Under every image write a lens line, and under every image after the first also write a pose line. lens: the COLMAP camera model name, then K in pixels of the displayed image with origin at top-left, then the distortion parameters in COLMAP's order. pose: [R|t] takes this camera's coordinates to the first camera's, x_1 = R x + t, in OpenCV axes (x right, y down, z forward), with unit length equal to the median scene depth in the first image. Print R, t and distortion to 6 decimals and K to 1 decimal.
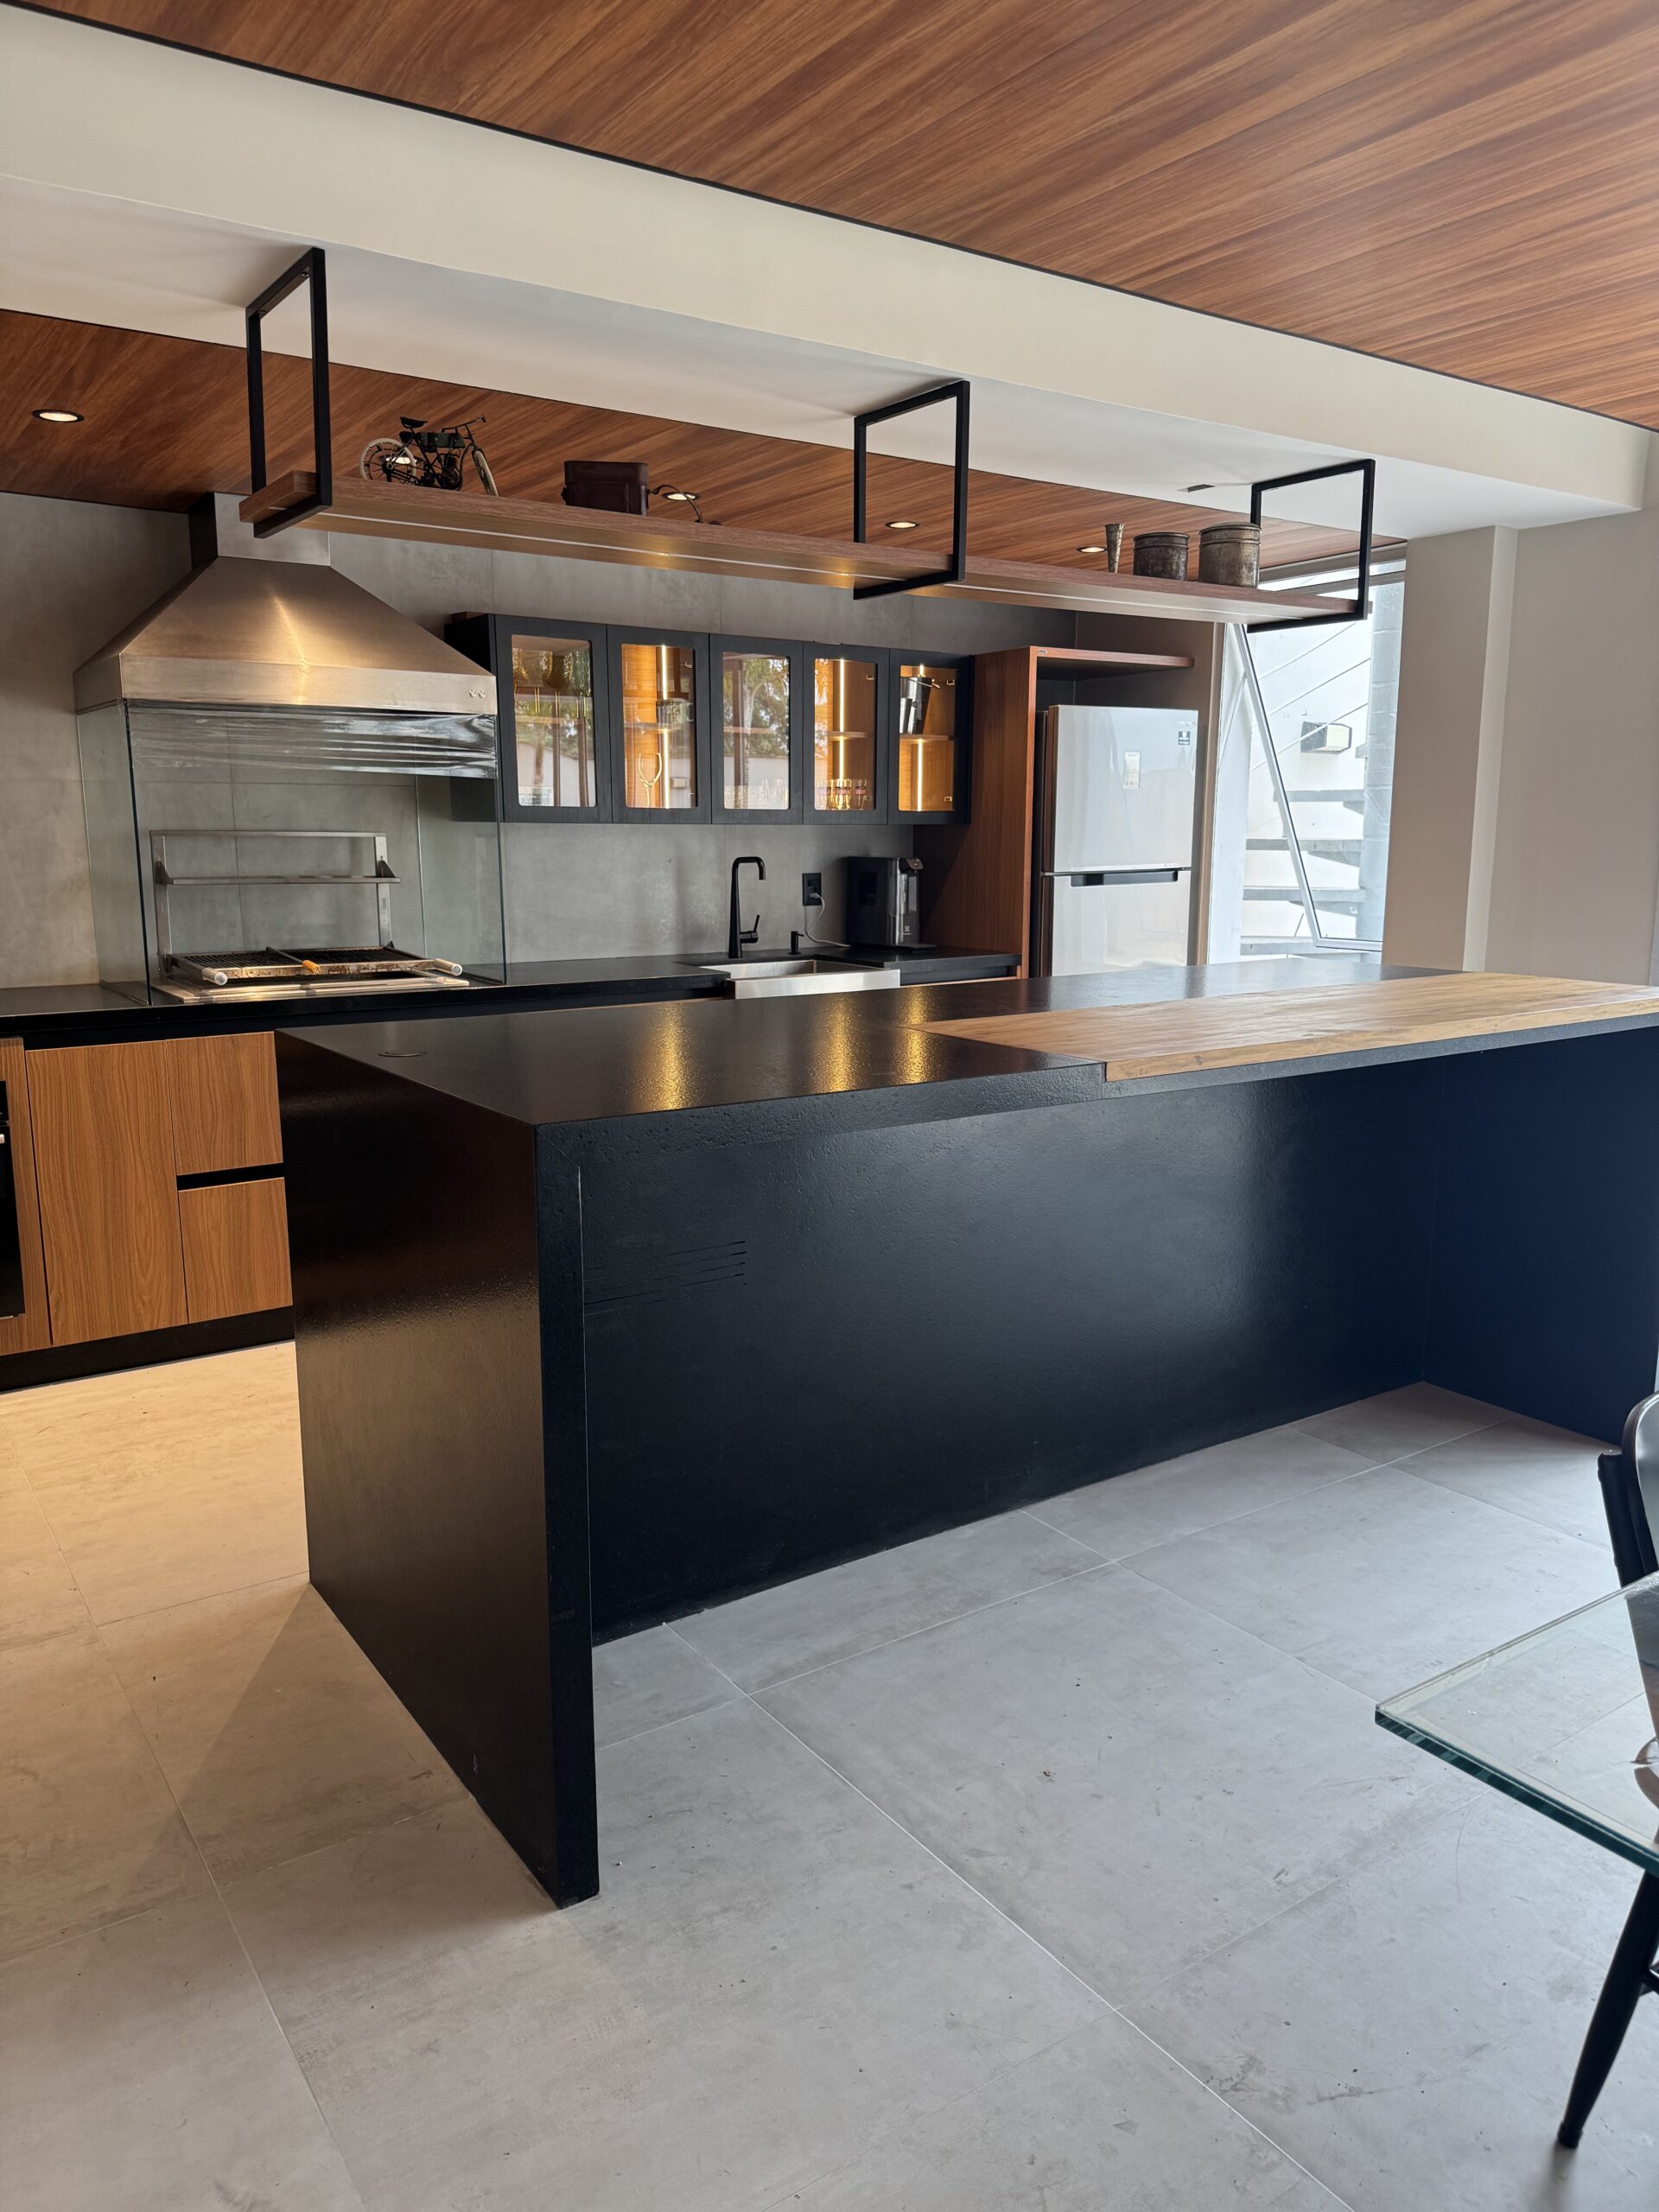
lens RADIAL K [[1546.7, 0, 829.5], [0, 1546.7, 1106.0], [0, 0, 1]] dist [0.068912, -0.089801]
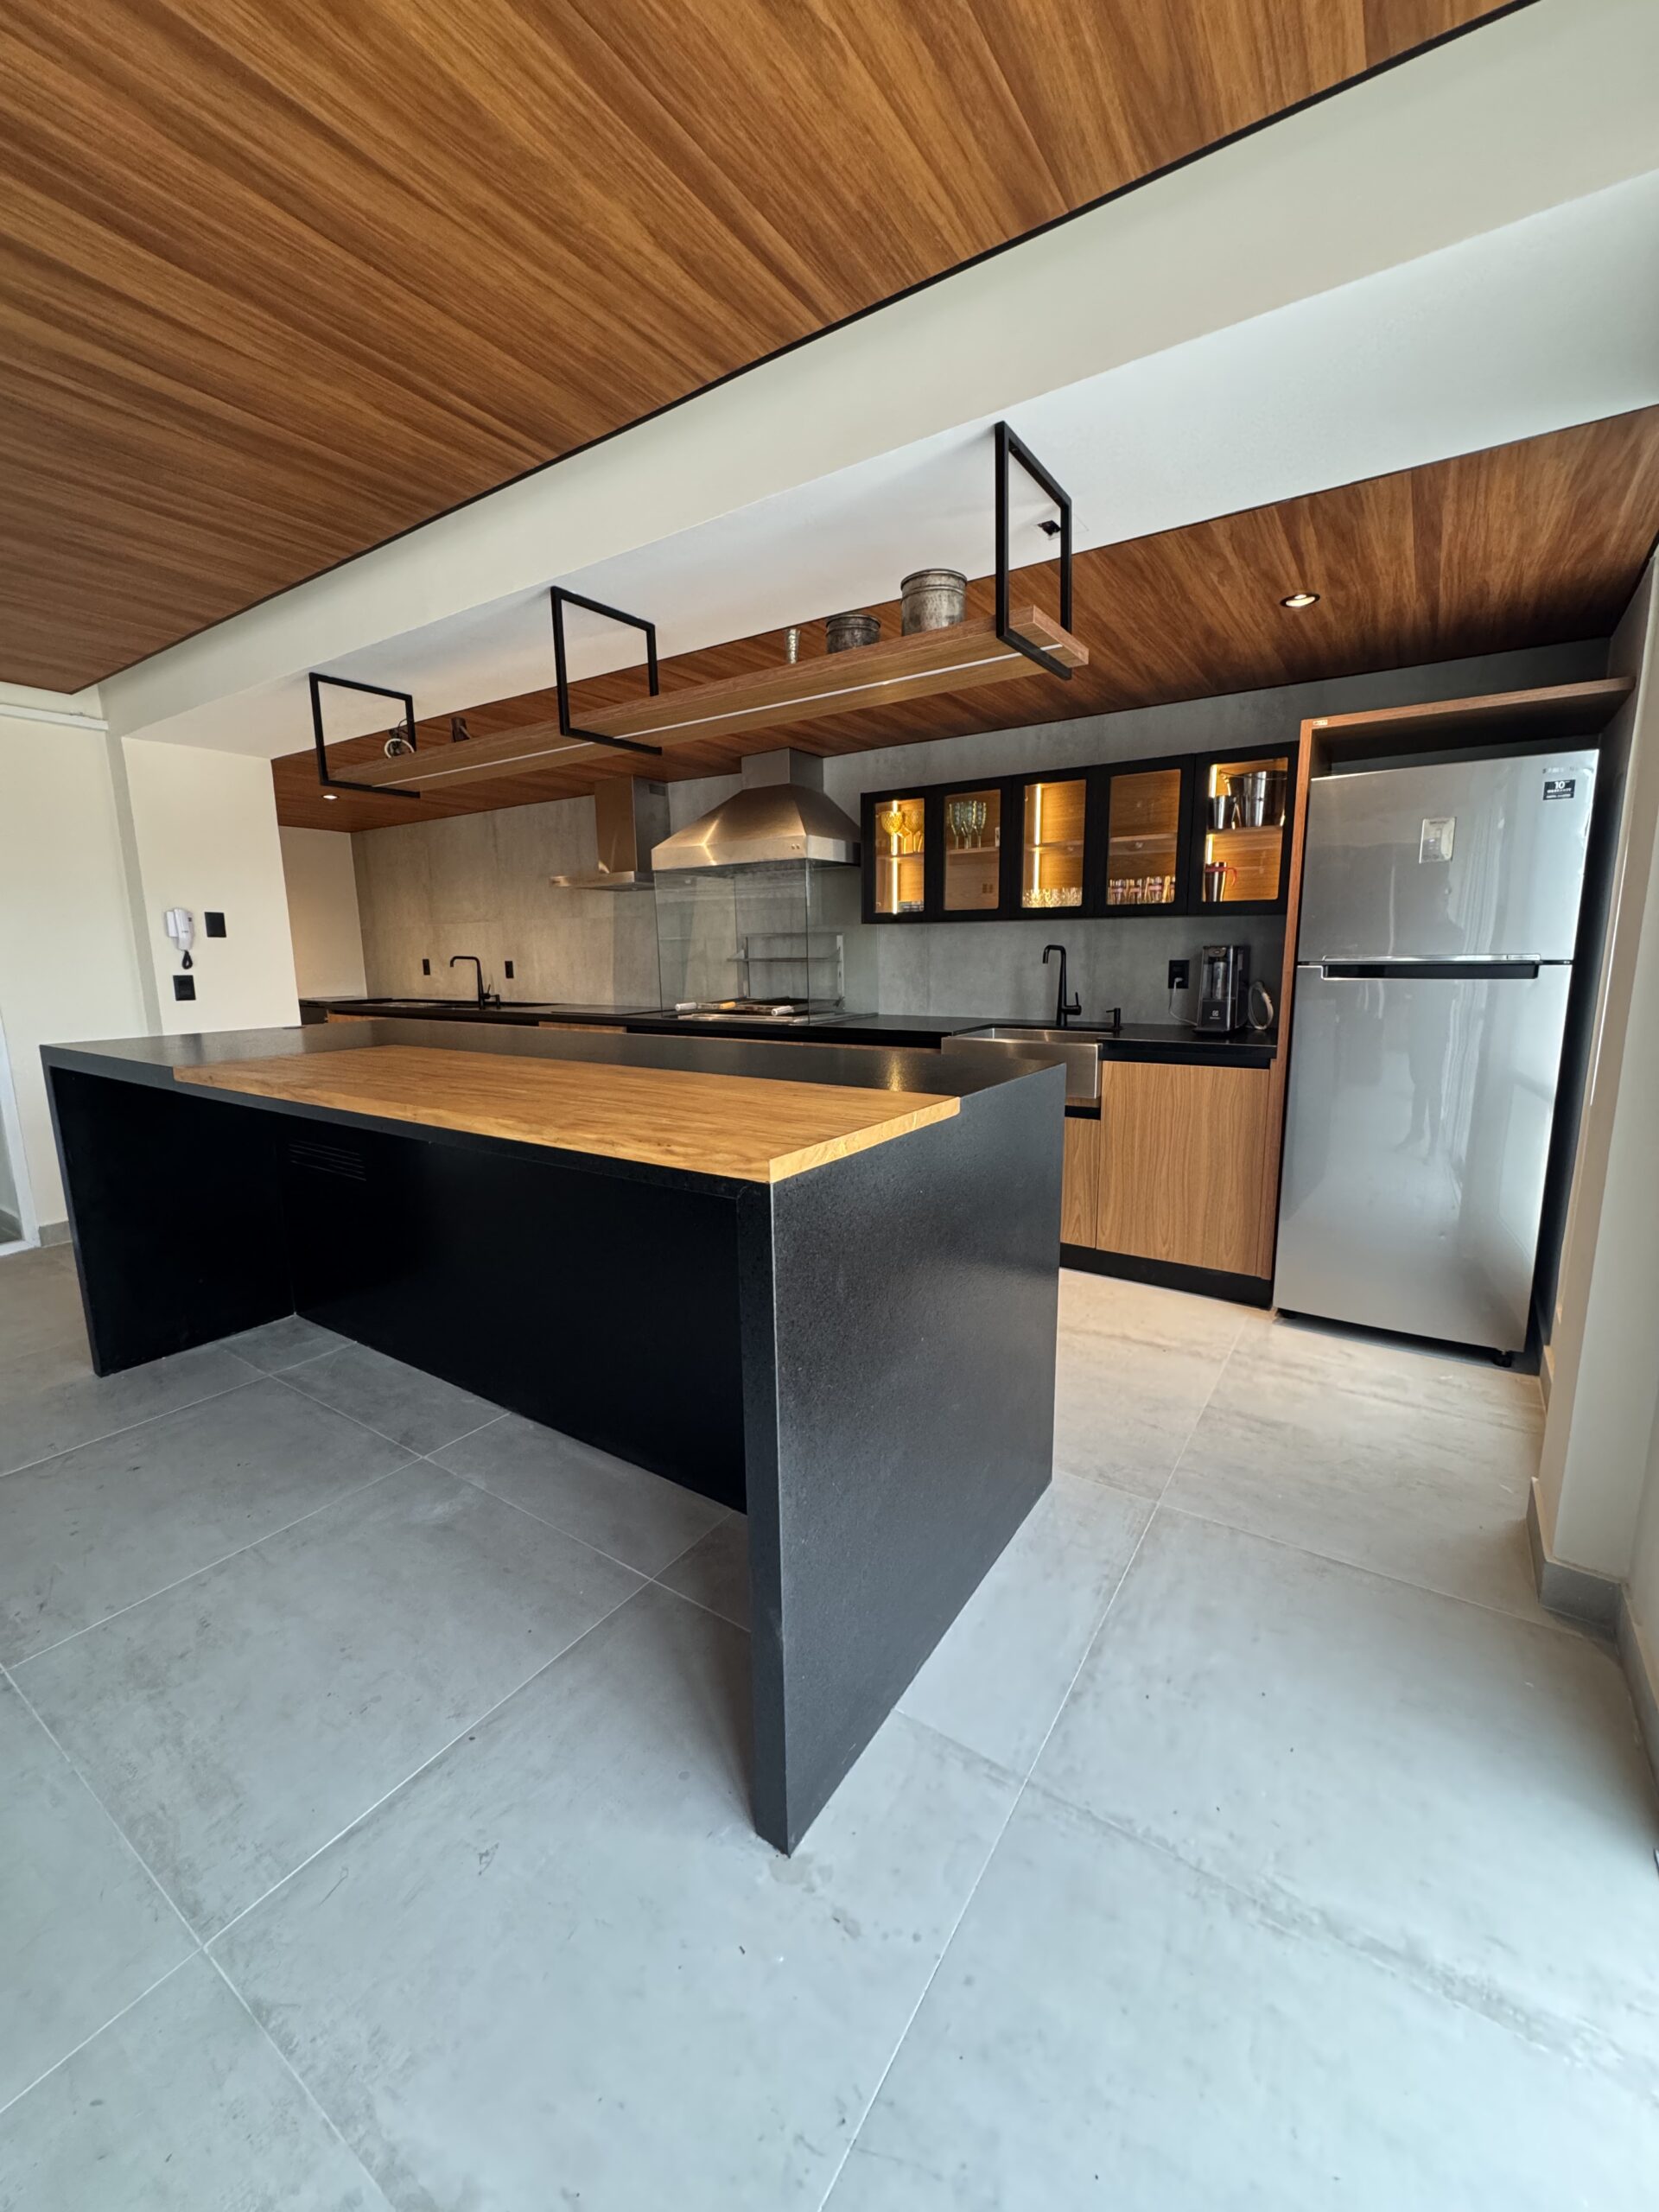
lens RADIAL K [[880.0, 0, 829.5], [0, 880.0, 1106.0], [0, 0, 1]] dist [-0.002447, 0.000357]
pose [[0.368305, 0.165618, -0.914834, 0.743524], [-0.152500, 0.981439, 0.116280, -0.118851], [0.917112, 0.096685, 0.386726, 0.766758]]
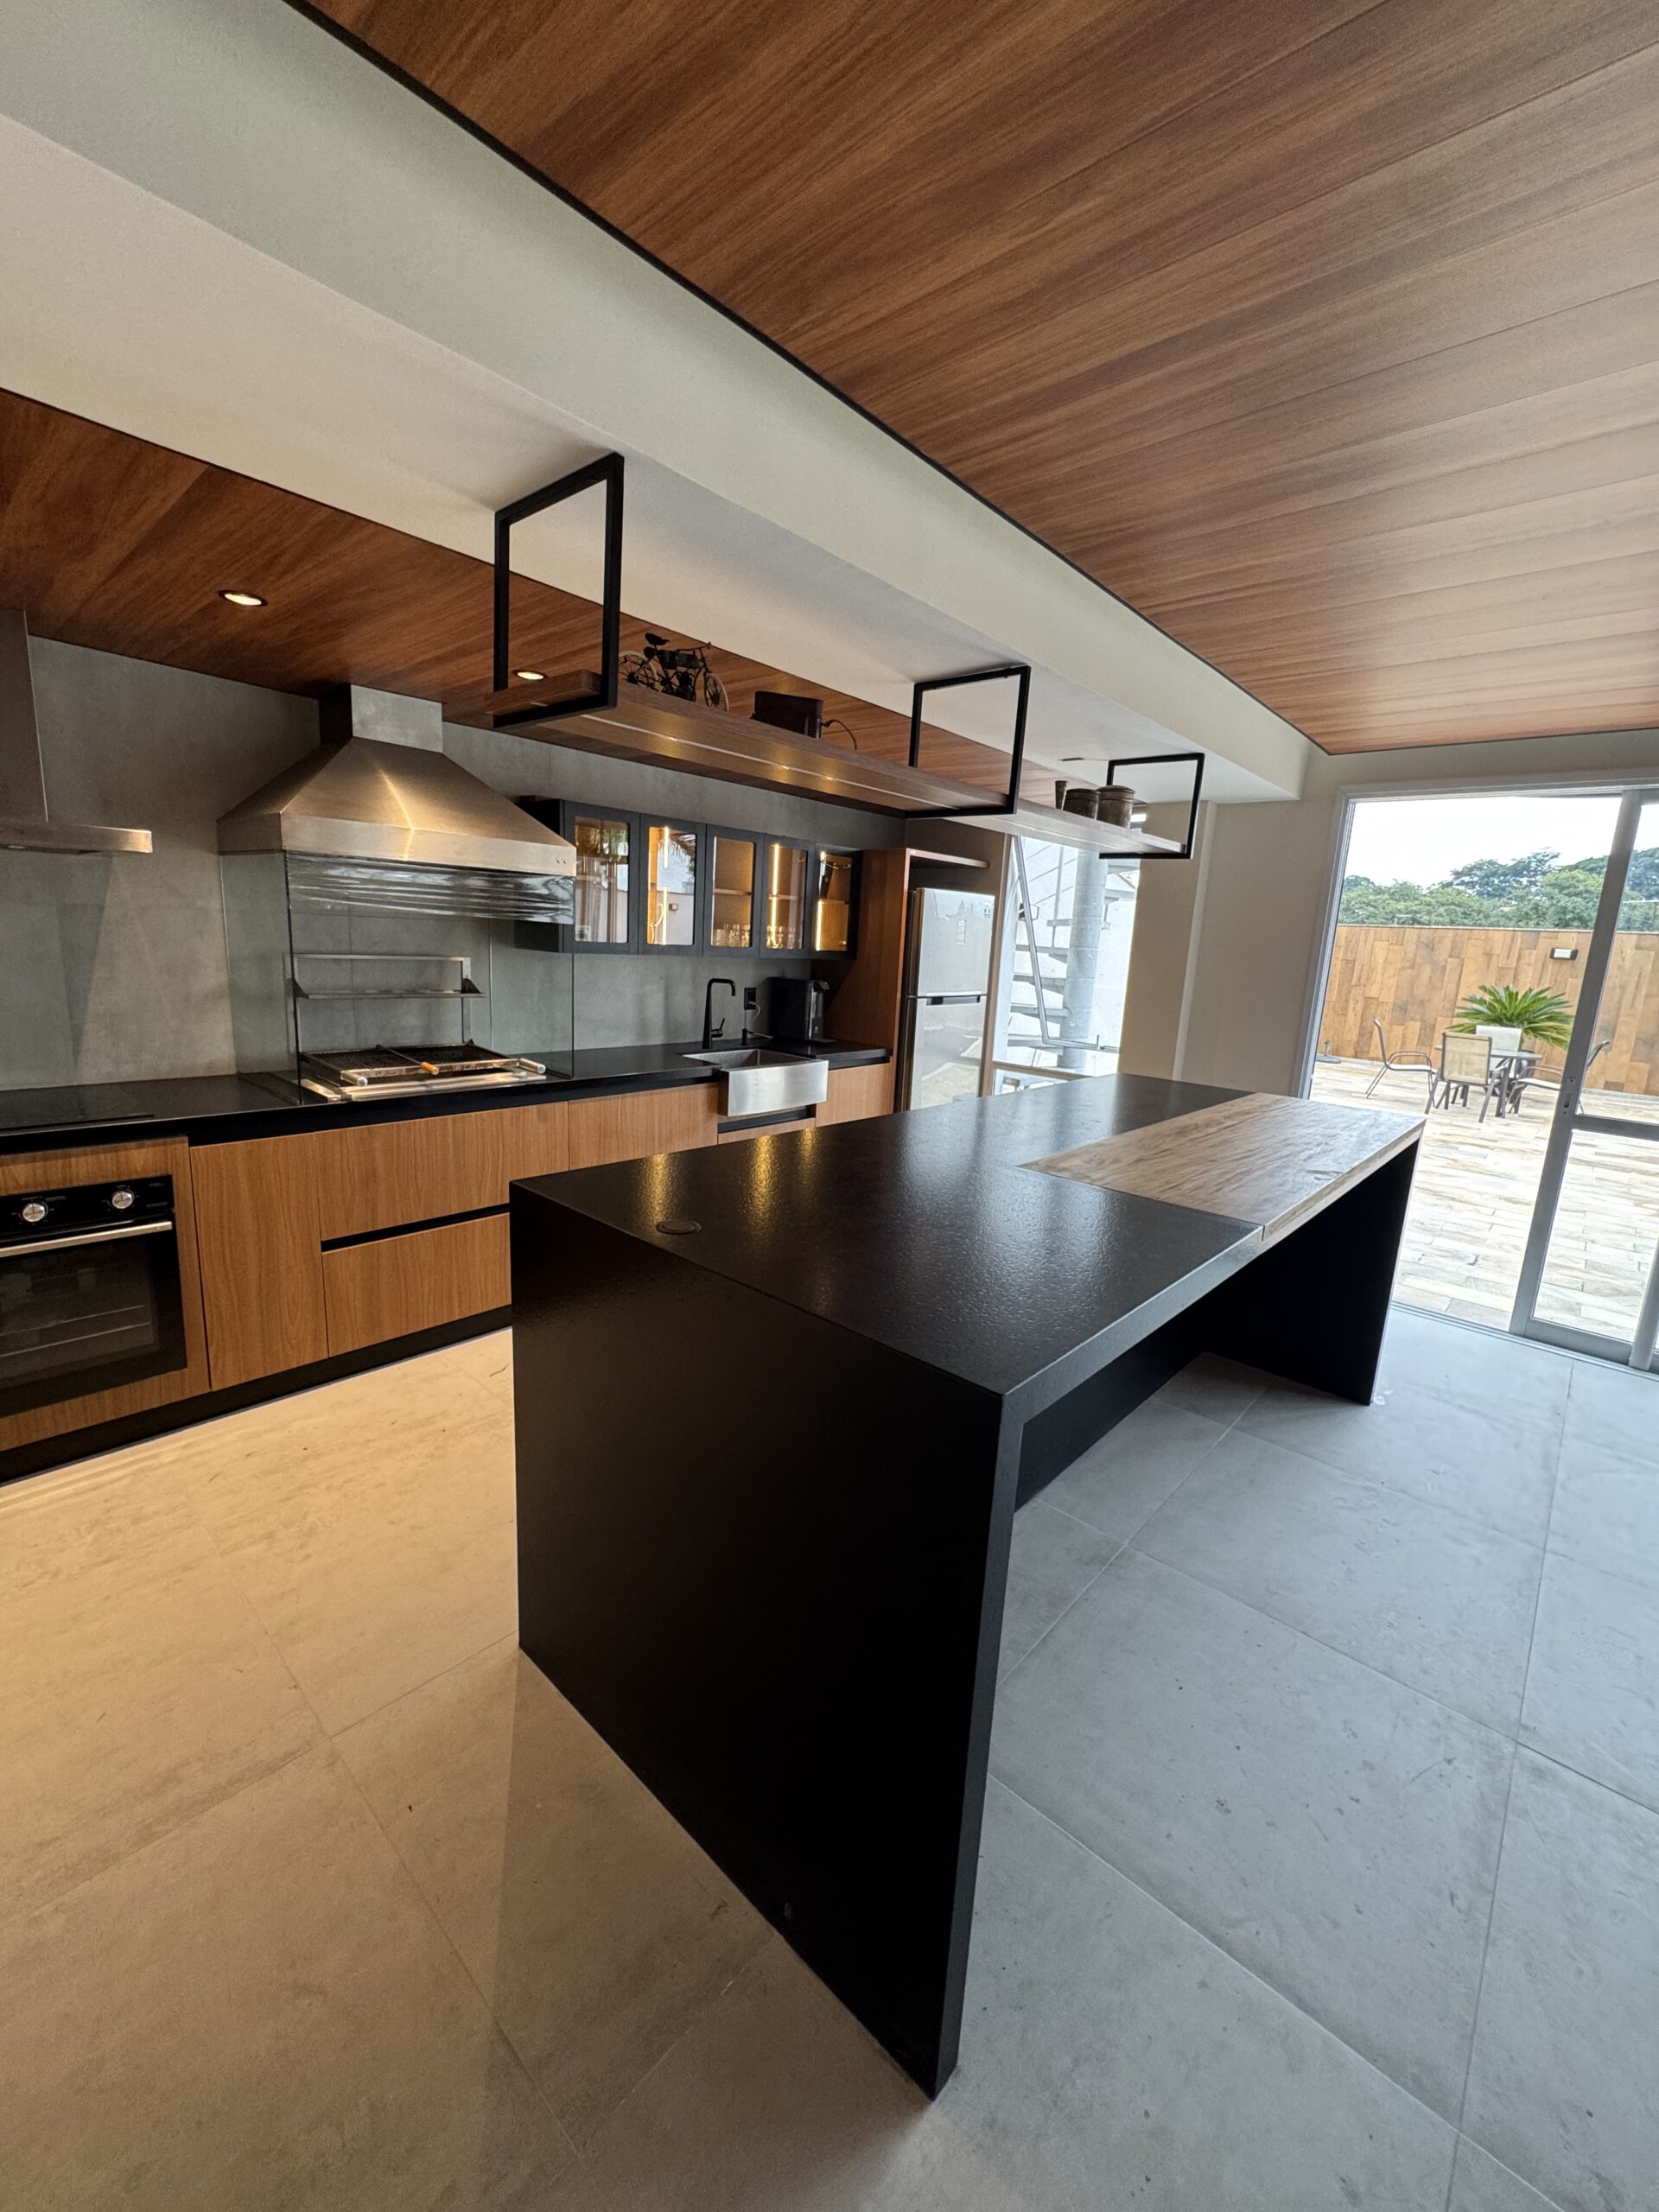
lens RADIAL K [[880.0, 0, 829.5], [0, 880.0, 1106.0], [0, 0, 1]] dist [-0.002447, 0.000357]
pose [[0.971771, 0.006690, 0.235830, -0.198224], [-0.011835, 0.999722, 0.020409, -0.082141], [-0.235628, -0.022624, 0.971580, 0.243550]]
